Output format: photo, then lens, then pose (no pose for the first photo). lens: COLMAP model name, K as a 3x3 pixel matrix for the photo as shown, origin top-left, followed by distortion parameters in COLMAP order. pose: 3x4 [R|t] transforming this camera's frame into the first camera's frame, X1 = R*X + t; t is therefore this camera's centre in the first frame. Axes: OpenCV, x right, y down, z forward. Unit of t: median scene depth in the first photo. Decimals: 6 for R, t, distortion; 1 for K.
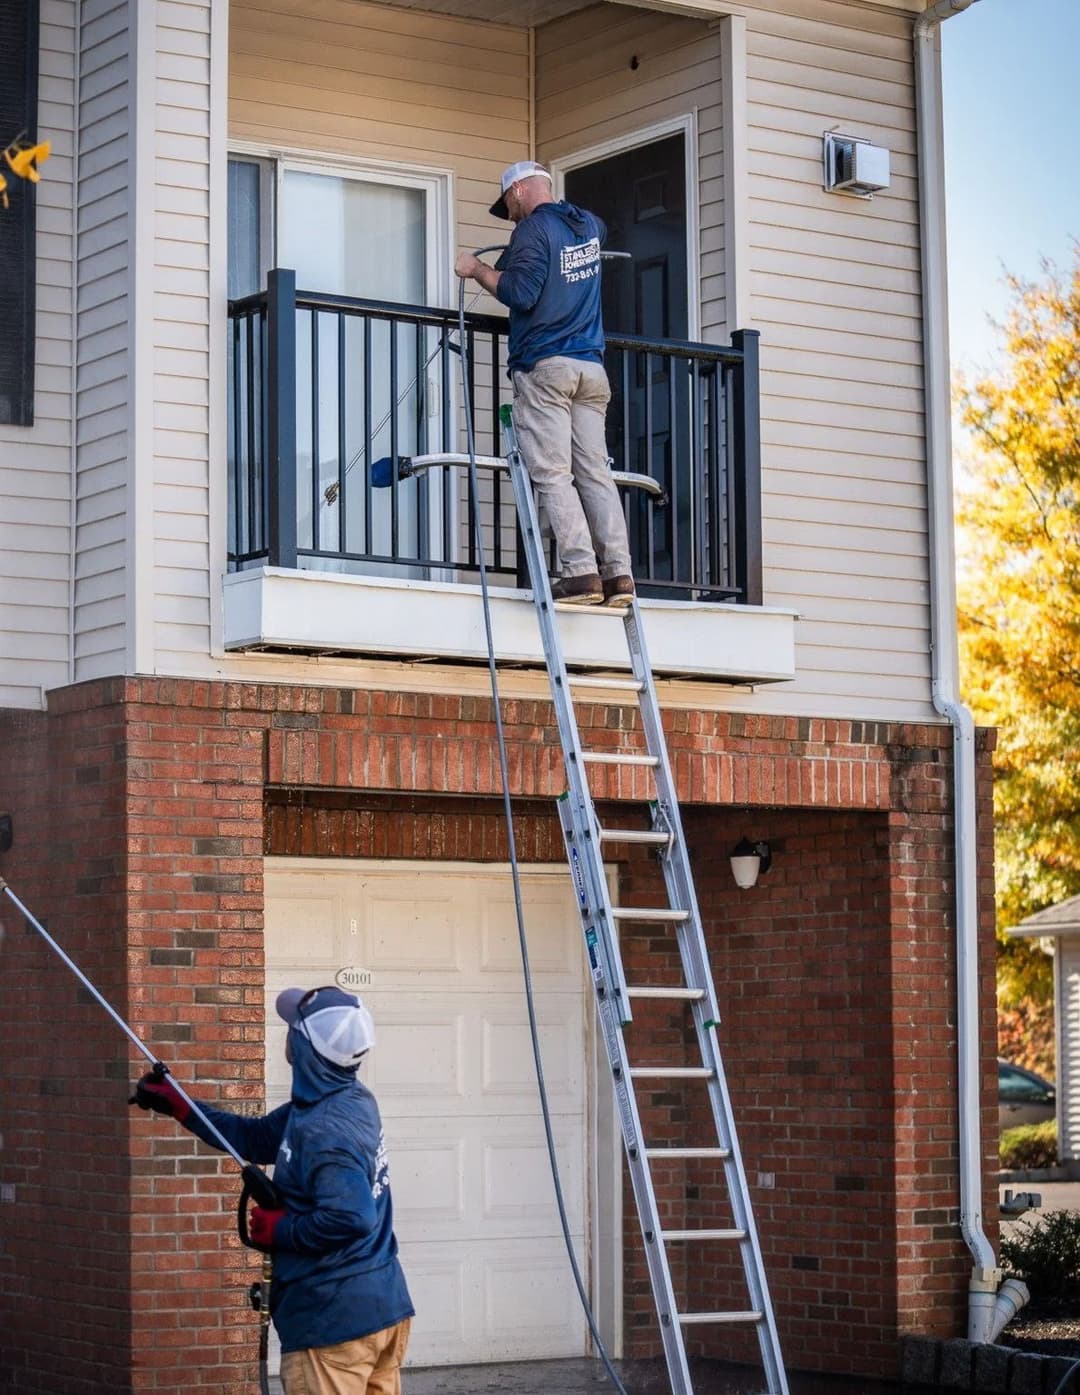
lens RADIAL K [[4033.6, 0, 540.0], [0, 4033.6, 697.5], [0, 0, 1]] dist [-0.445419, -0.488808]
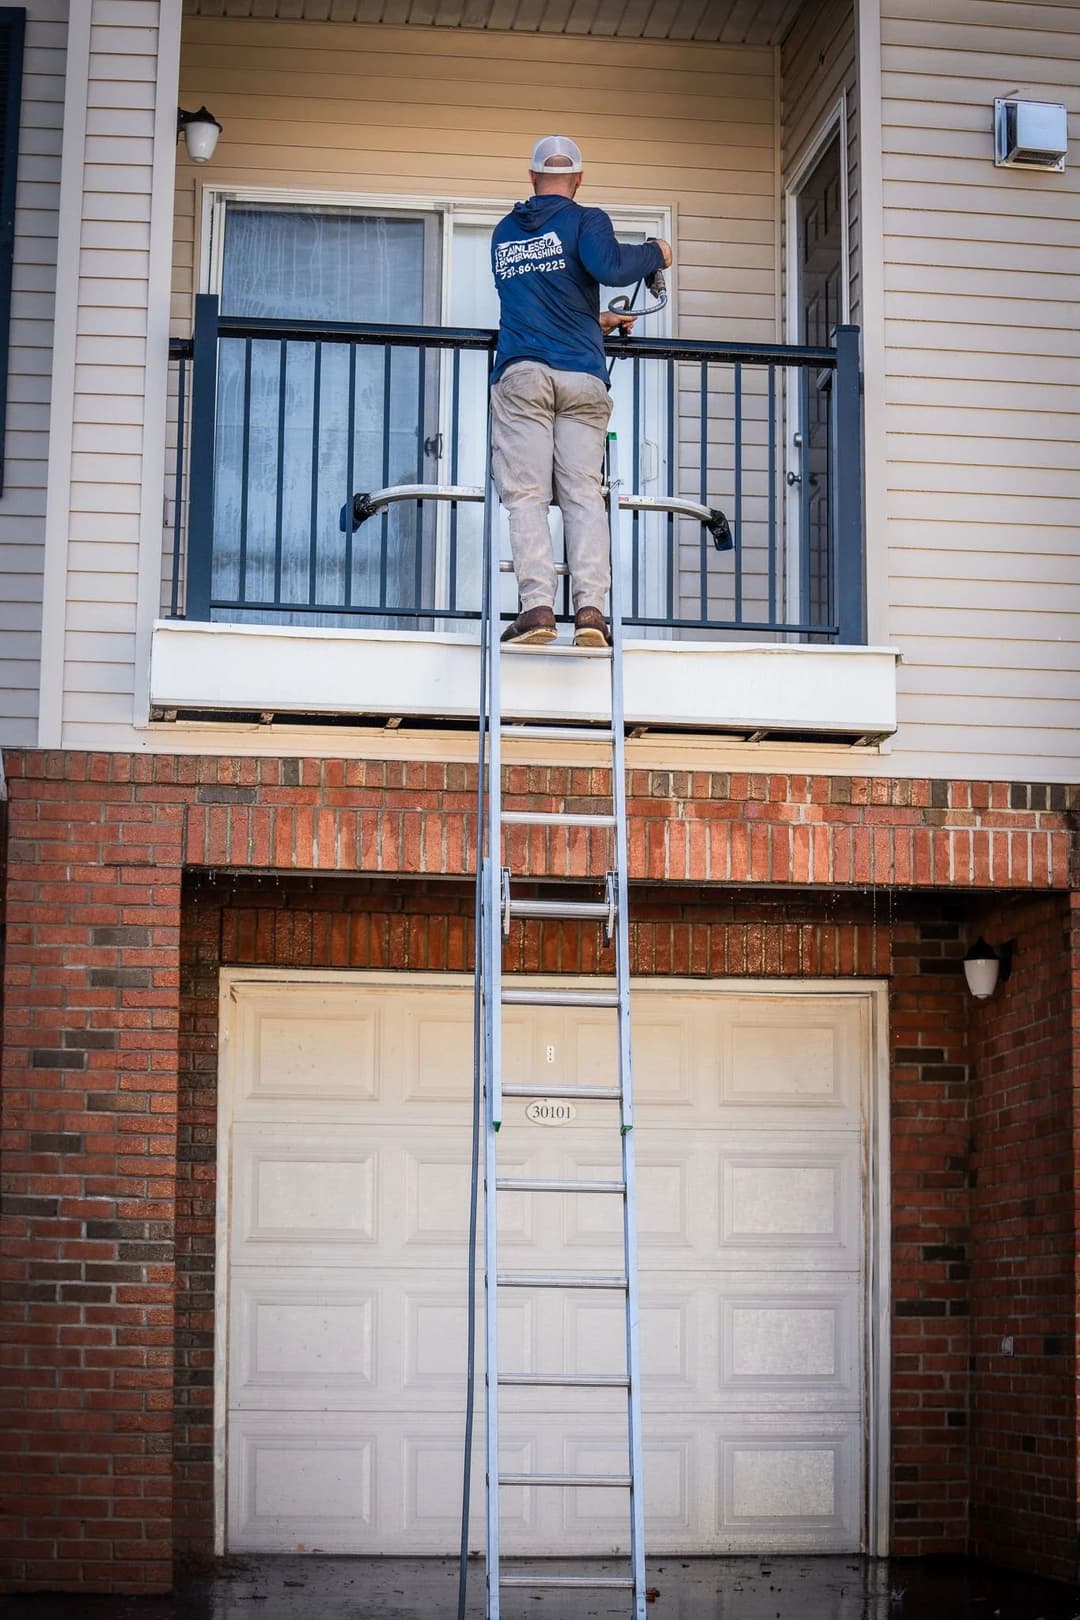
lens RADIAL K [[3652.9, 0, 540.0], [0, 3652.9, 810.0], [0, 0, 1]] dist [-0.413184, 0.064130]
pose [[0.880113, -0.054658, -0.471607, 0.375488], [0.026455, 0.997454, -0.066232, 0.063645], [0.474026, 0.045815, 0.879318, 0.326648]]
